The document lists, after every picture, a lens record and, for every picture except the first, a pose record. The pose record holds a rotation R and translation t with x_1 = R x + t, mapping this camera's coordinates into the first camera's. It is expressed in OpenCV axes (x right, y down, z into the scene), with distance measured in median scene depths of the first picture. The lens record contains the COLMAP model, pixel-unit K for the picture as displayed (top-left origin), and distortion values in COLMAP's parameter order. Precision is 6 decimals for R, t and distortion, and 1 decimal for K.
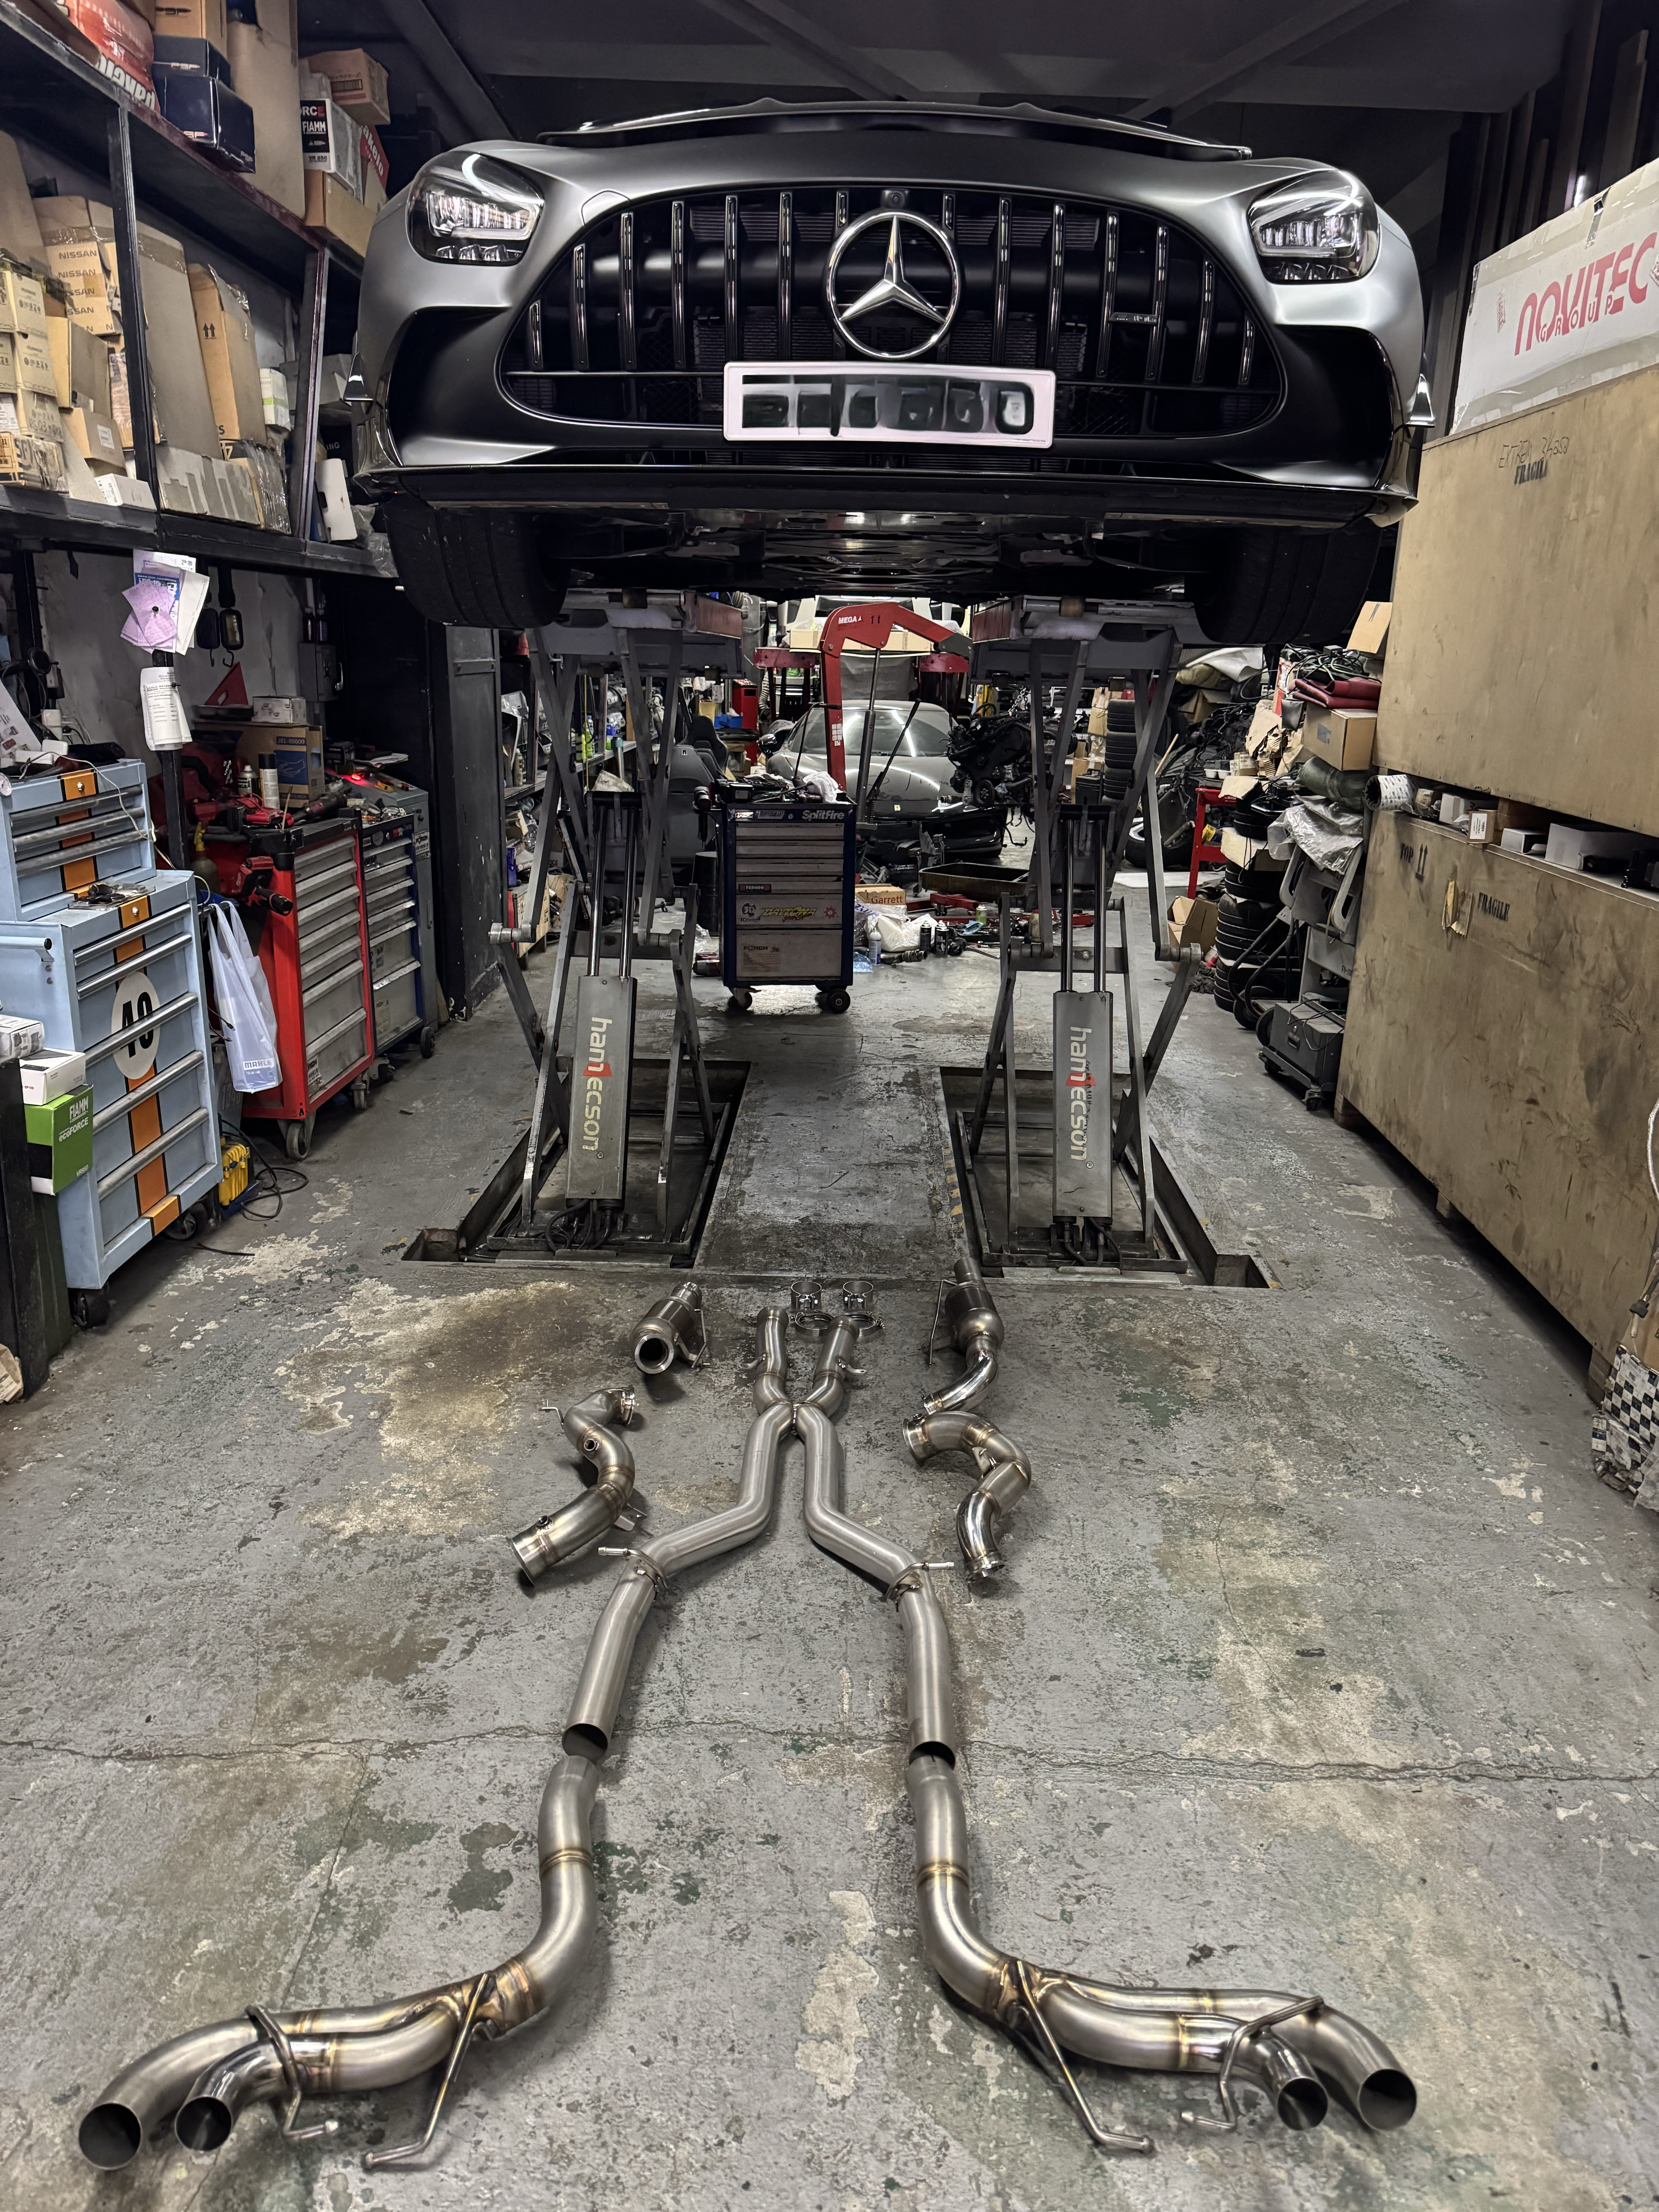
lens RADIAL K [[1557.9, 0, 829.5], [0, 1557.9, 1106.0], [0, 0, 1]] dist [0.216626, -0.000103]
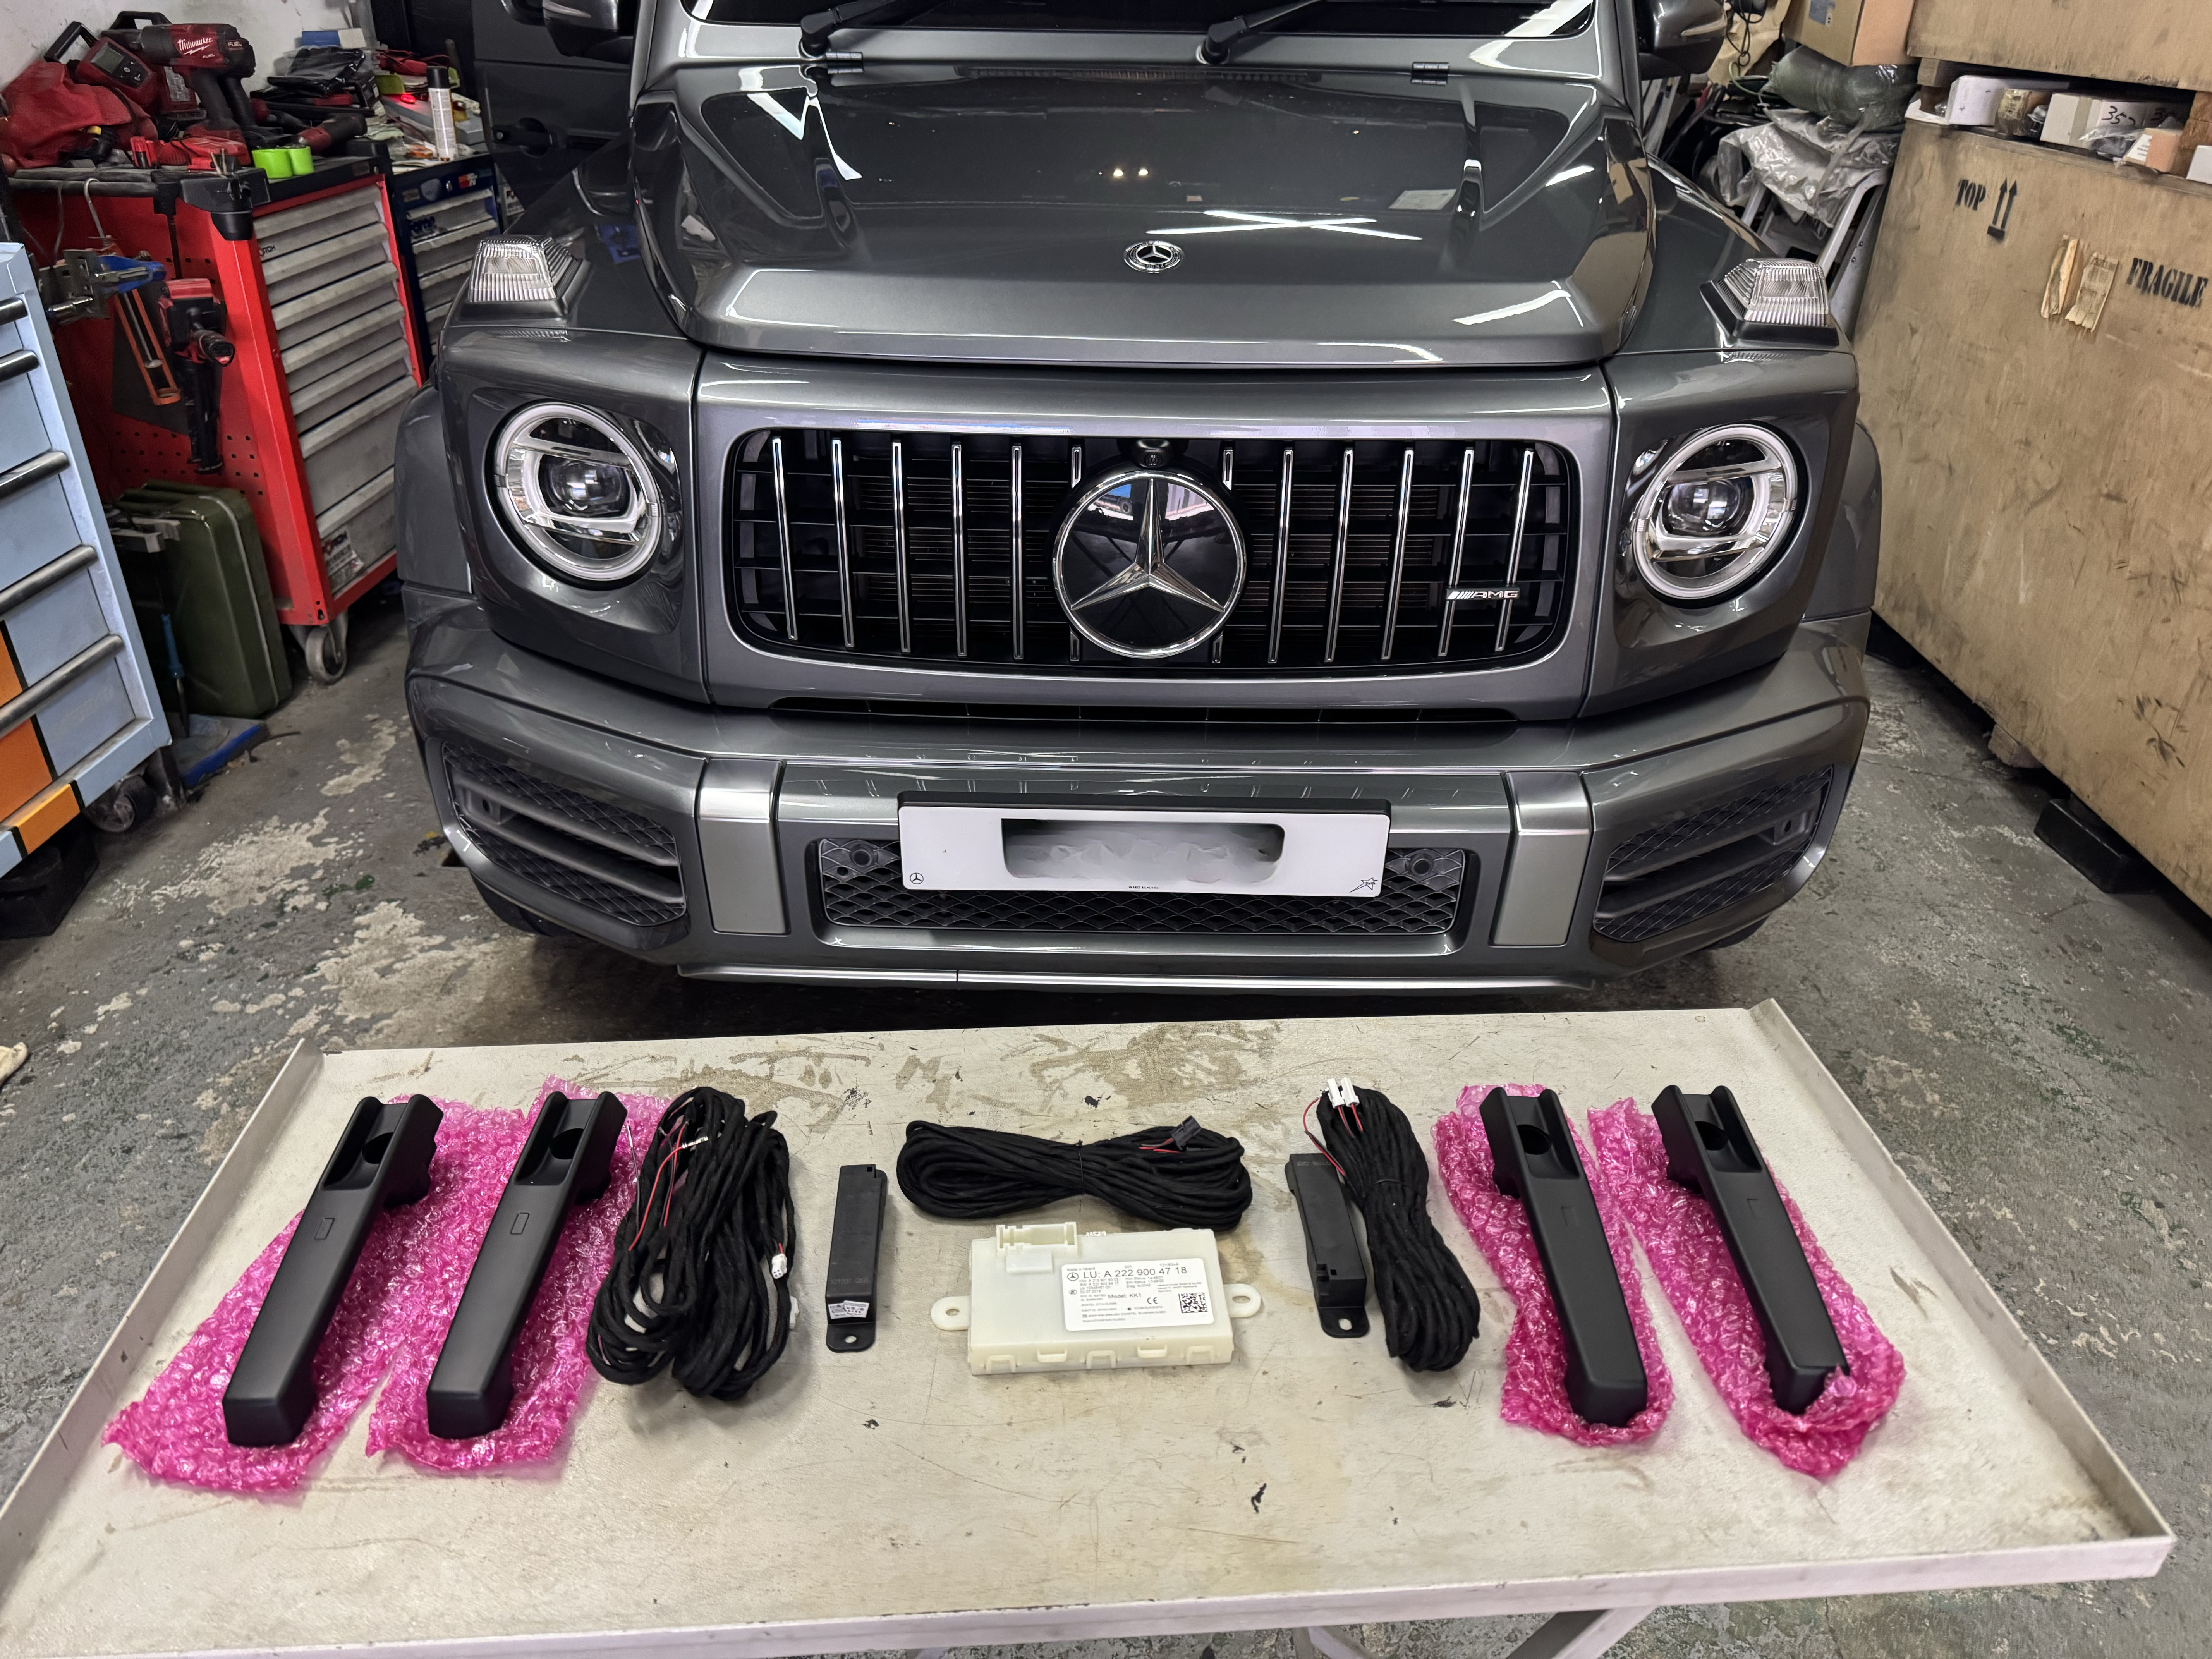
lens RADIAL K [[1643.2, 0, 1106.0], [0, 1643.2, 829.5], [0, 0, 1]] dist [0.037555, -0.000287]
pose [[0.999913, -0.012979, 0.002478, 0.002530], [0.012234, 0.980247, 0.197401, -0.048690], [-0.004991, -0.197353, 0.980320, 0.330494]]
